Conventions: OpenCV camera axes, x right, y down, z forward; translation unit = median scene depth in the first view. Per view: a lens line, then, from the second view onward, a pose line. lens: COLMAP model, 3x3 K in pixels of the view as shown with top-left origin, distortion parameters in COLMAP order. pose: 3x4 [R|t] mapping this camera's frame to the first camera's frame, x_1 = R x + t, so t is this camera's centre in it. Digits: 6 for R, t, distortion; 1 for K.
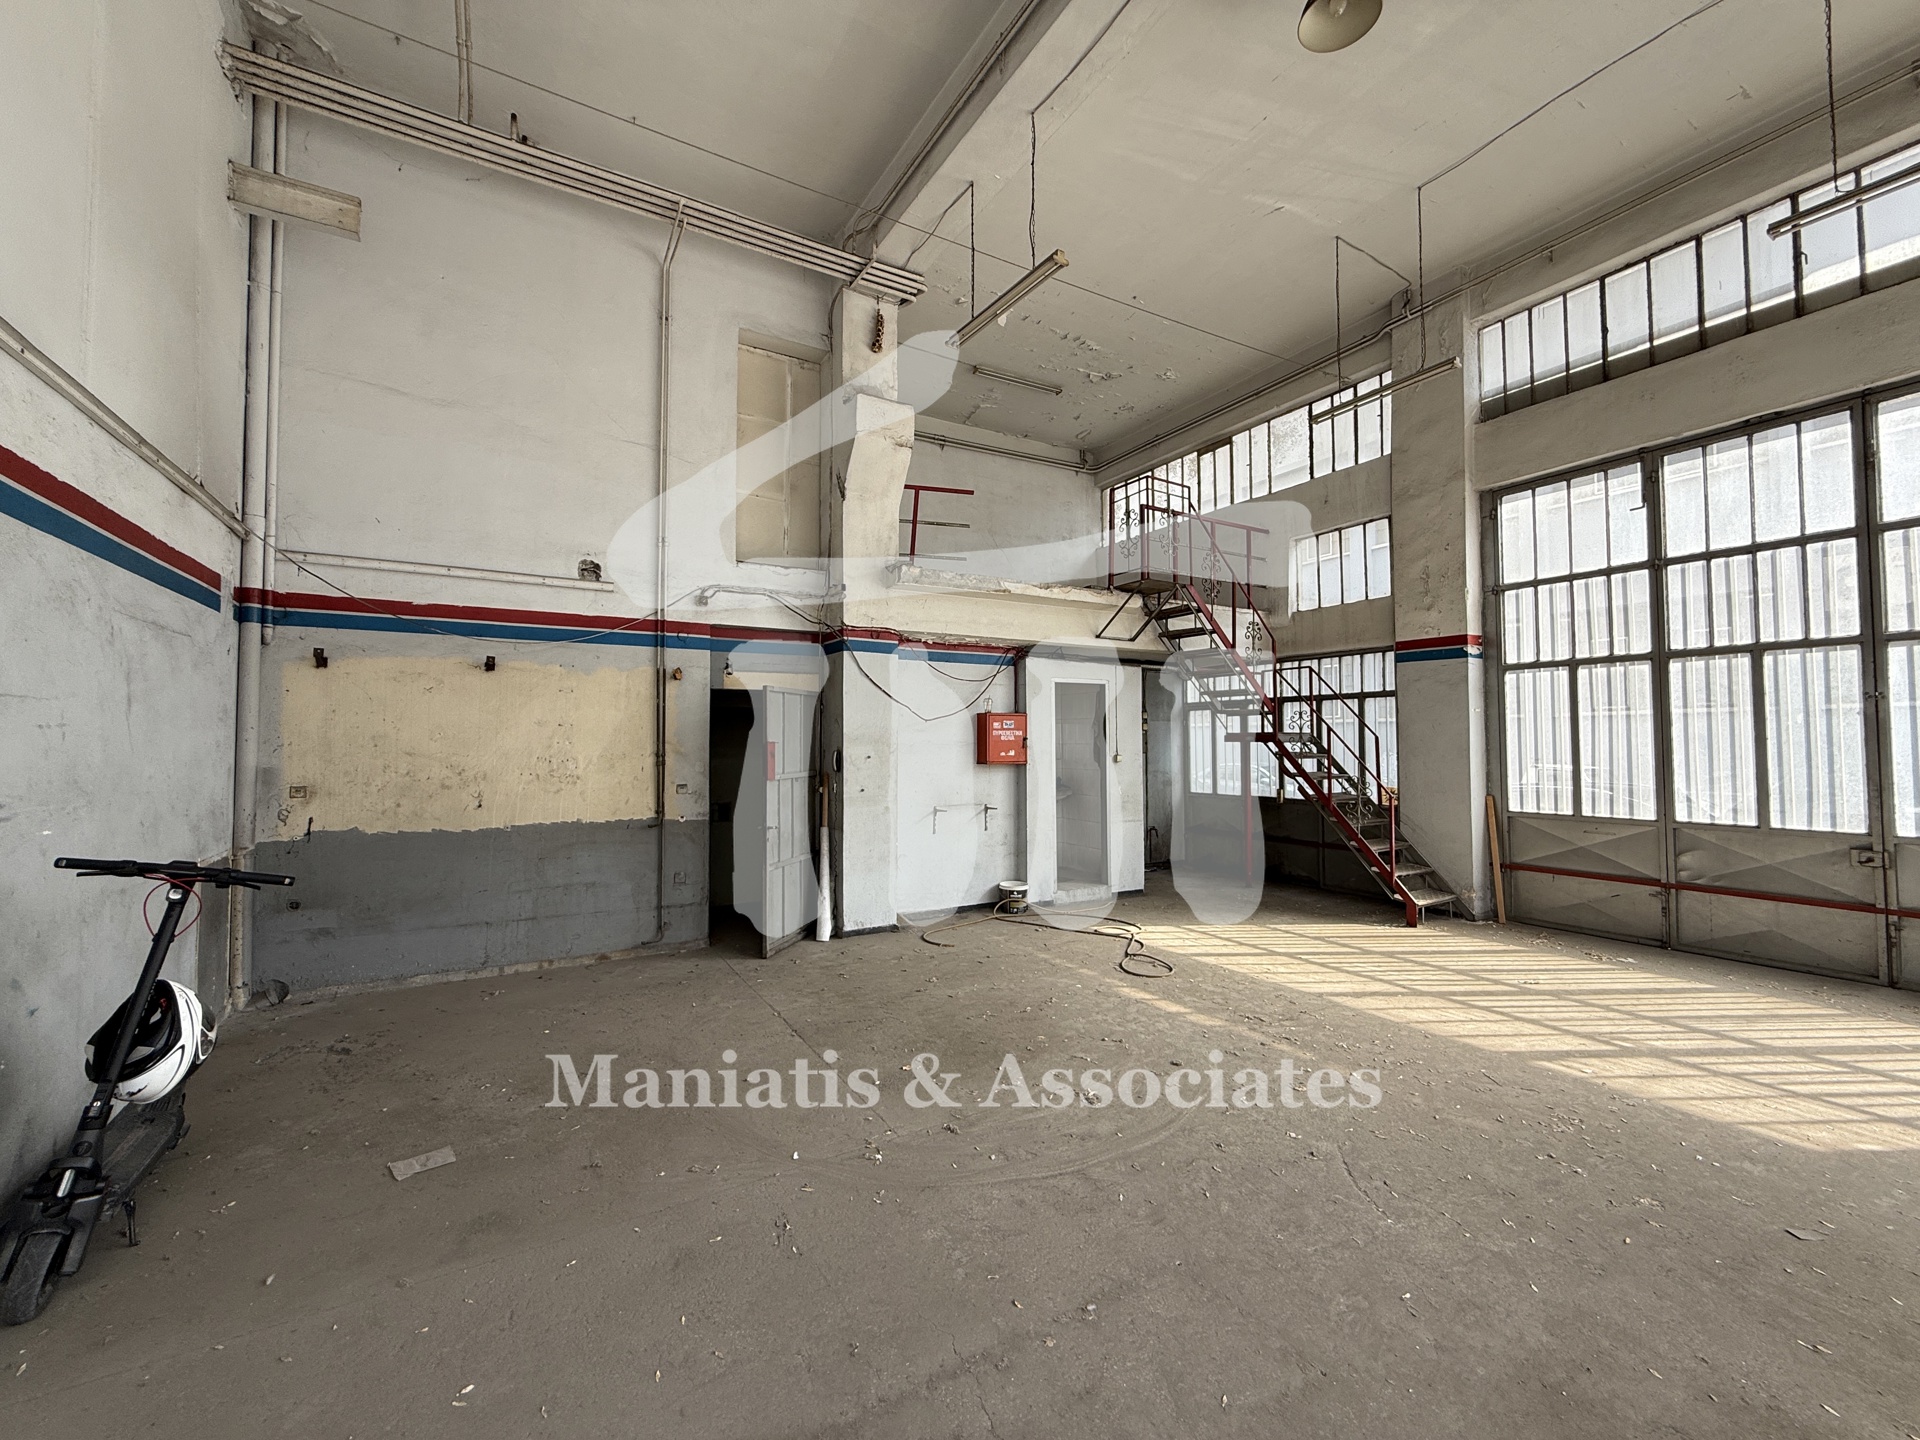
lens RADIAL K [[765.9, 0, 953.7], [0, 765.9, 718.8], [0, 0, 1]] dist [-0.000773, 0.000266]
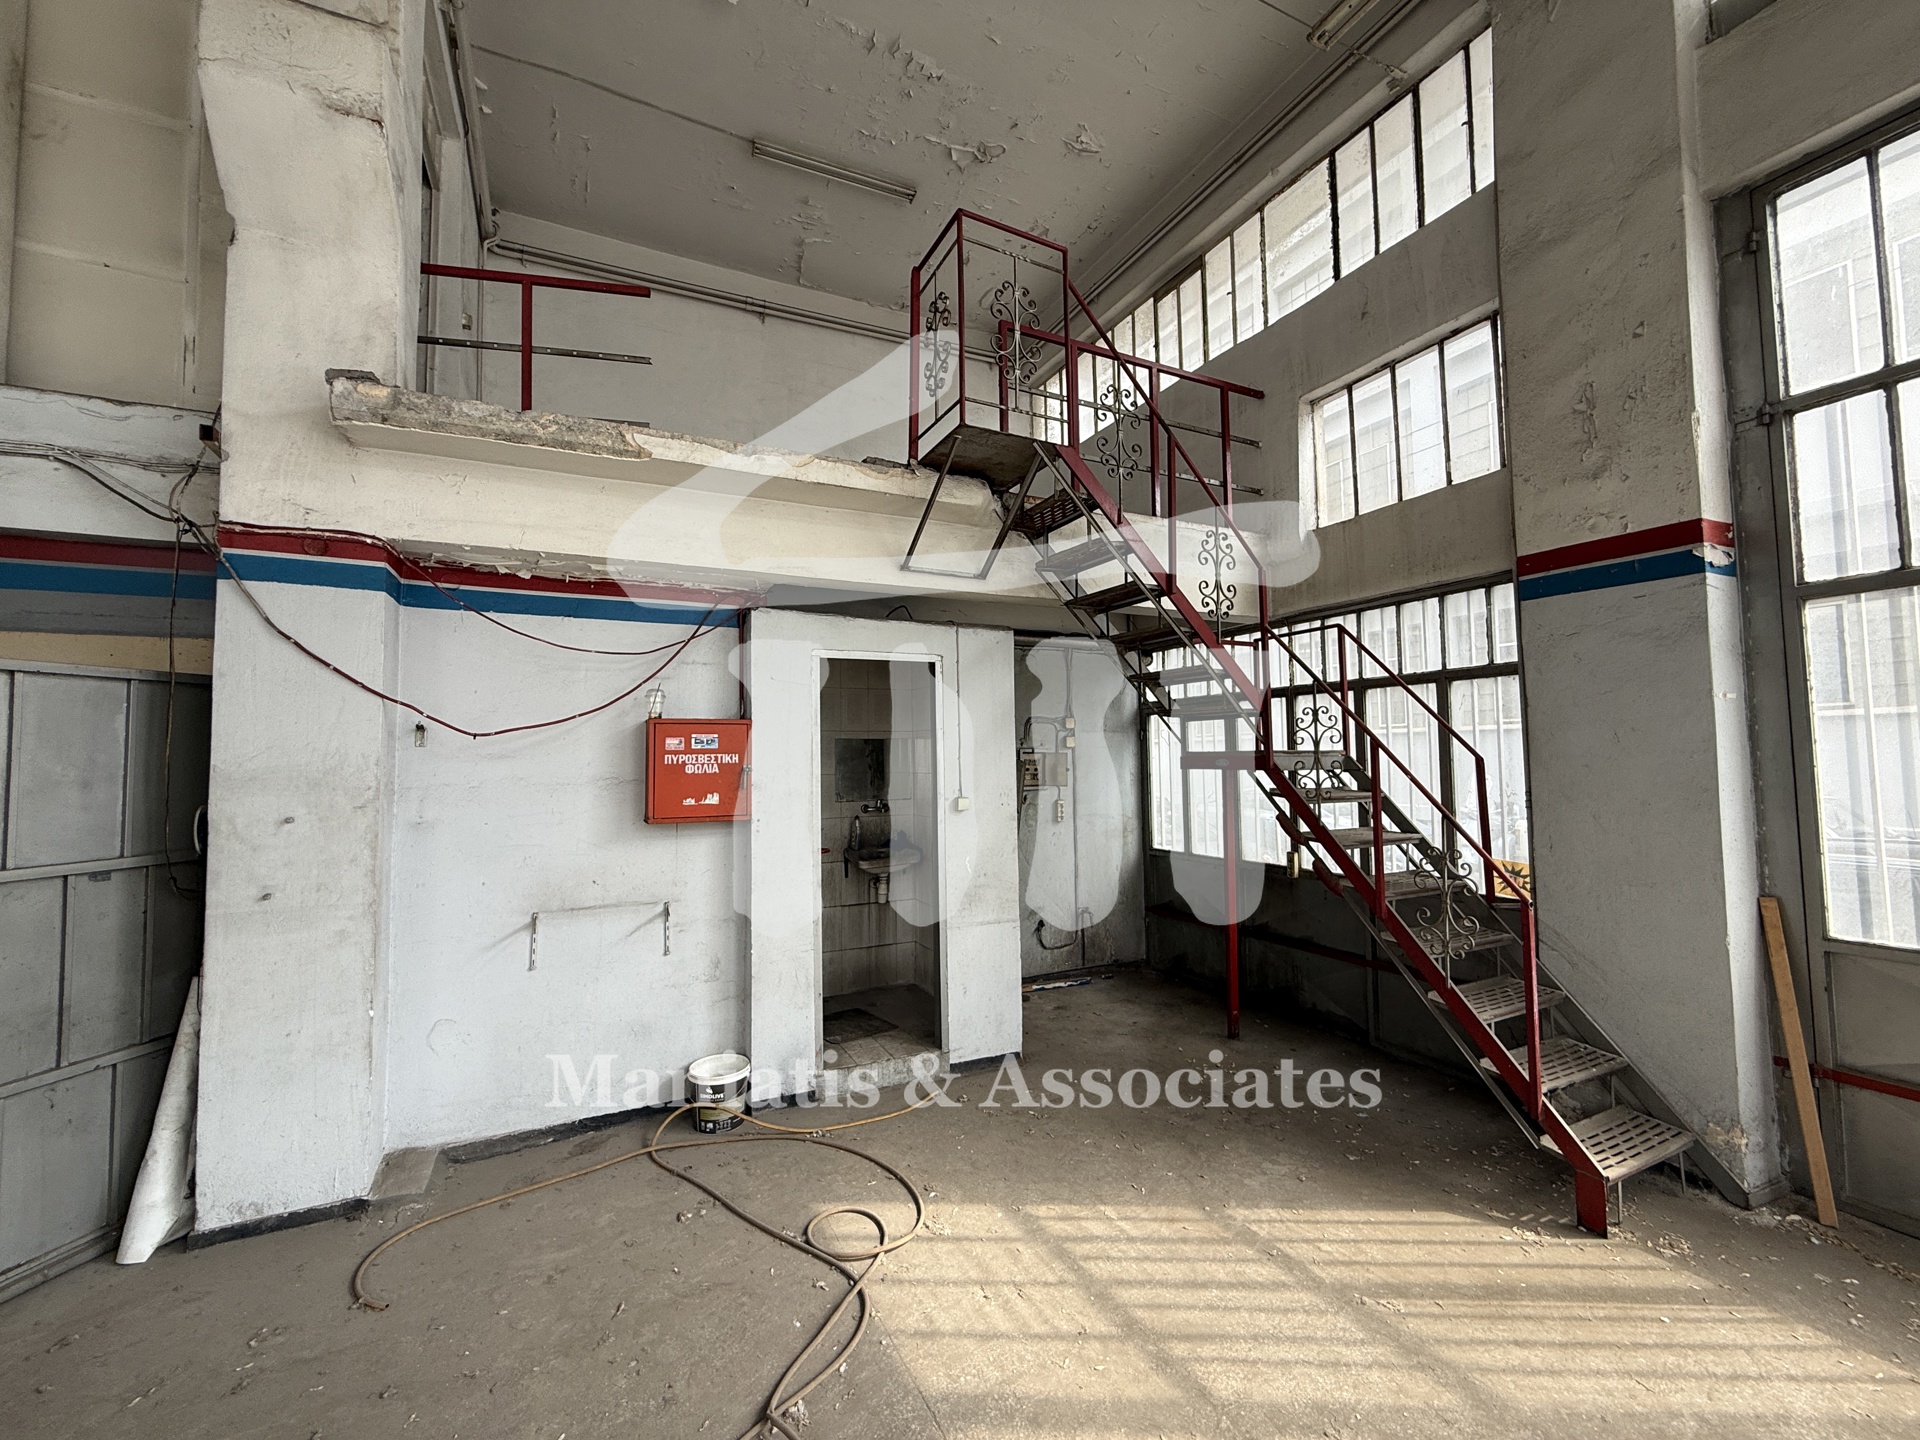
lens RADIAL K [[765.9, 0, 953.7], [0, 765.9, 718.8], [0, 0, 1]] dist [-0.000773, 0.000266]
pose [[0.997355, -0.013945, -0.071341, 0.254682], [0.012446, 0.999693, -0.021412, 0.004771], [0.071618, 0.020468, 0.997222, 0.490666]]
